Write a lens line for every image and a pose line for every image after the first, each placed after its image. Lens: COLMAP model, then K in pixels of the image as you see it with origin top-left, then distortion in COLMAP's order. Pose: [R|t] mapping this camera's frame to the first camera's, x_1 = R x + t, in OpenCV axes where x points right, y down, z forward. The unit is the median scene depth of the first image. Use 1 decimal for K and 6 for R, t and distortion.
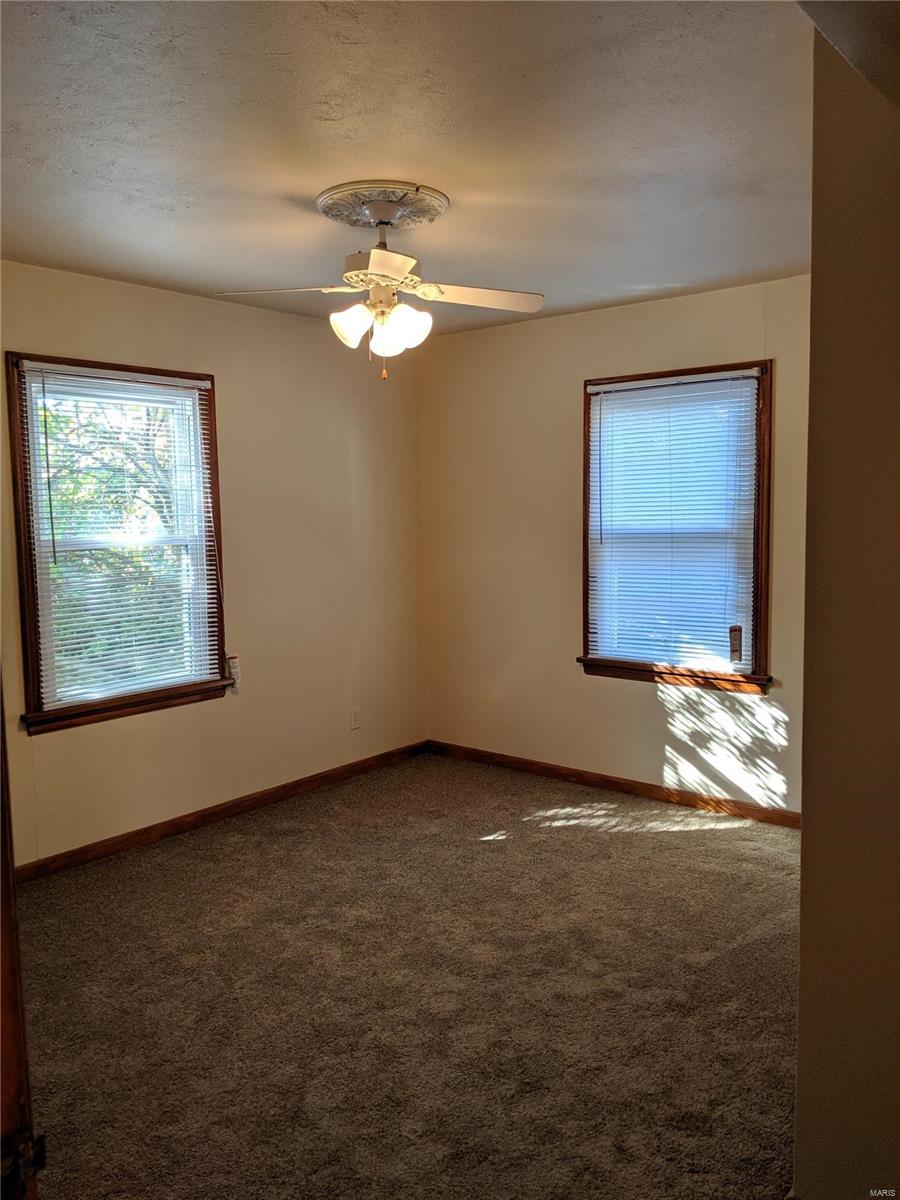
lens RADIAL K [[966.6, 0, 456.3], [0, 966.6, 606.3], [0, 0, 1]] dist [0.028969, -0.014790]
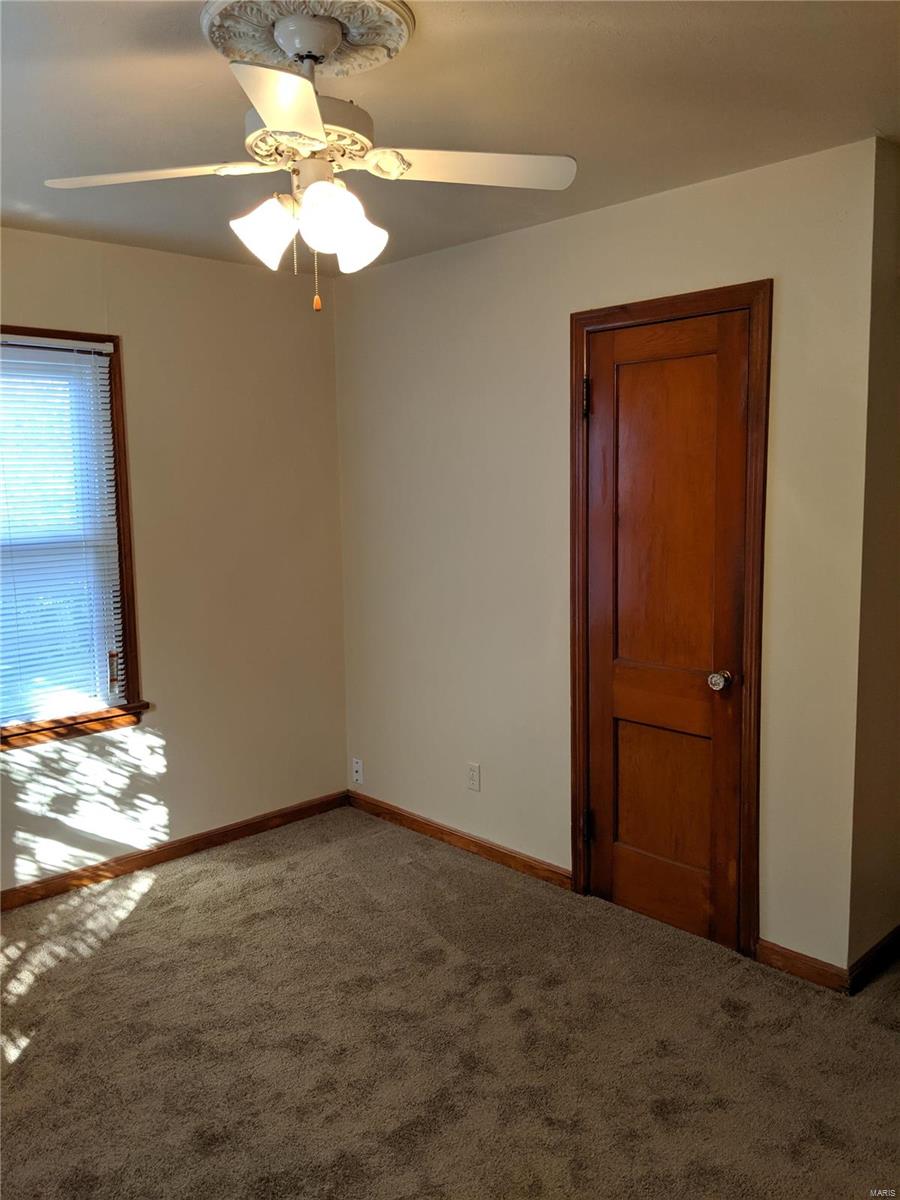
lens RADIAL K [[966.6, 0, 454.2], [0, 966.6, 601.4], [0, 0, 1]] dist [0.028969, -0.014790]
pose [[0.112474, -0.112258, 0.987293, -0.486069], [0.111983, 0.988700, 0.099661, -0.070705], [-0.987324, 0.099350, 0.123774, 0.587858]]
